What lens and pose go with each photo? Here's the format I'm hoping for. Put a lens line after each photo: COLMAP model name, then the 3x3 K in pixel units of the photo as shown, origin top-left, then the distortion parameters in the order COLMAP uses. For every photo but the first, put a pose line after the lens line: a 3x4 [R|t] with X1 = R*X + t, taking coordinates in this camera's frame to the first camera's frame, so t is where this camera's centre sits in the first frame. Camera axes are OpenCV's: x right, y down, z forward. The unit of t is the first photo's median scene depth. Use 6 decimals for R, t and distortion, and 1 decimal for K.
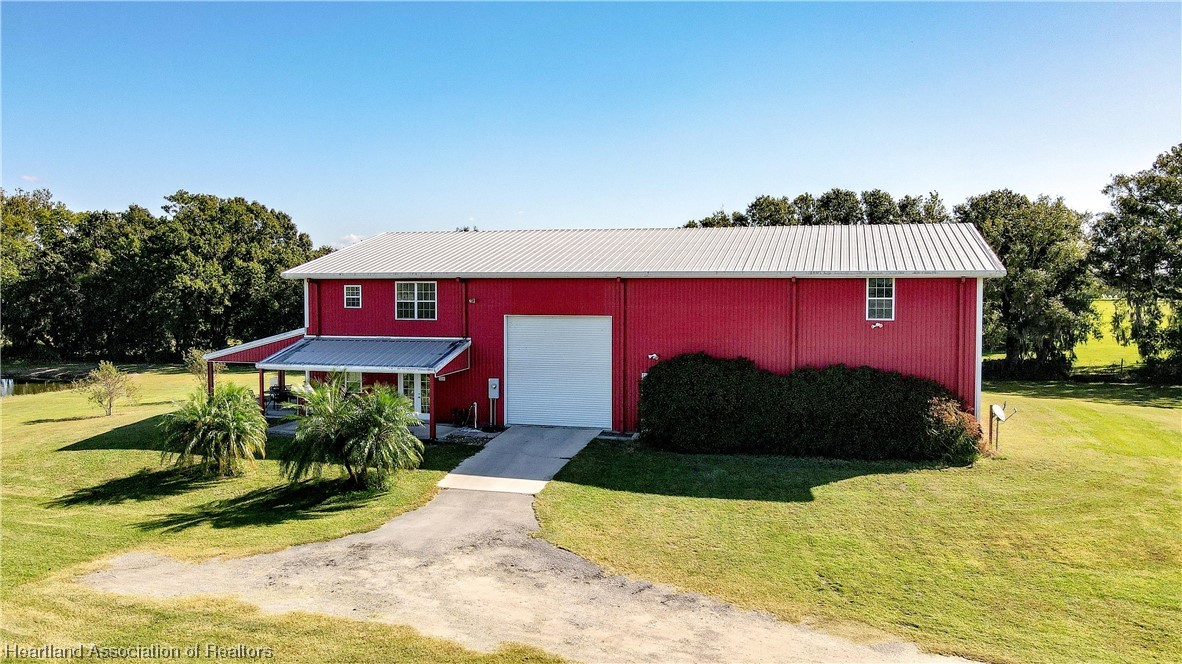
lens RADIAL K [[869.6, 0, 590.1], [0, 869.6, 330.7], [0, 0, 1]] dist [-0.012825, 0.004067]
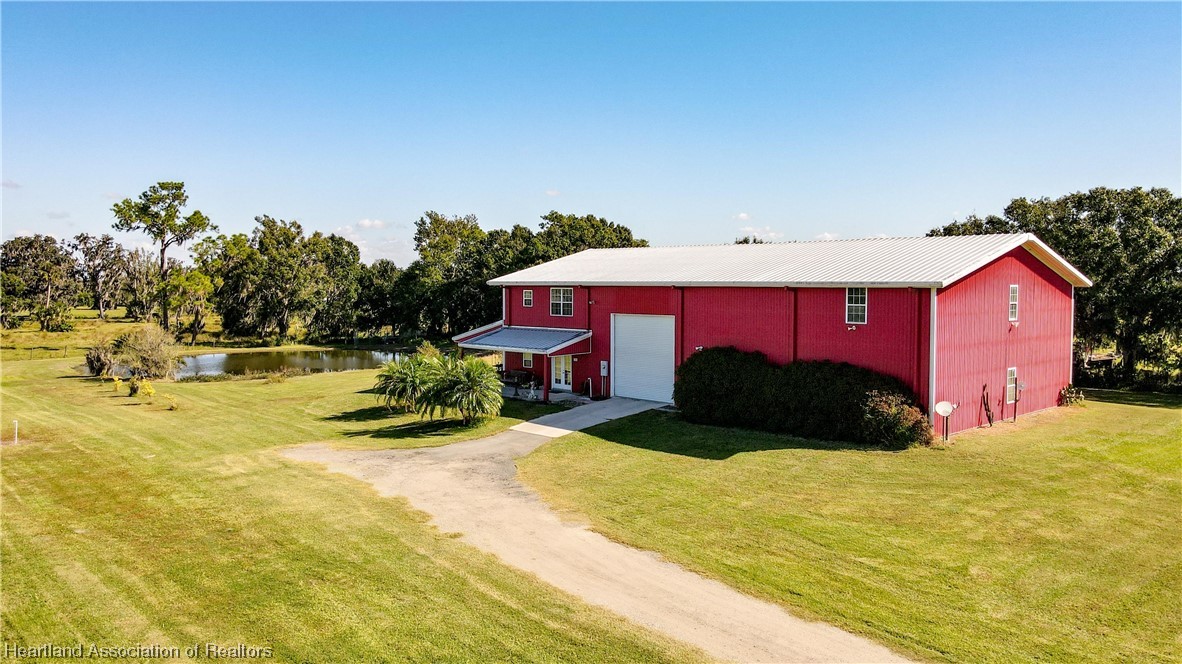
lens RADIAL K [[869.6, 0, 591.5], [0, 869.6, 332.5], [0, 0, 1]] dist [-0.012825, 0.004067]
pose [[0.870185, 0.029969, -0.491813, 0.529423], [-0.028898, 0.999535, 0.009776, -0.001070], [0.491877, 0.005705, 0.870646, -0.168674]]
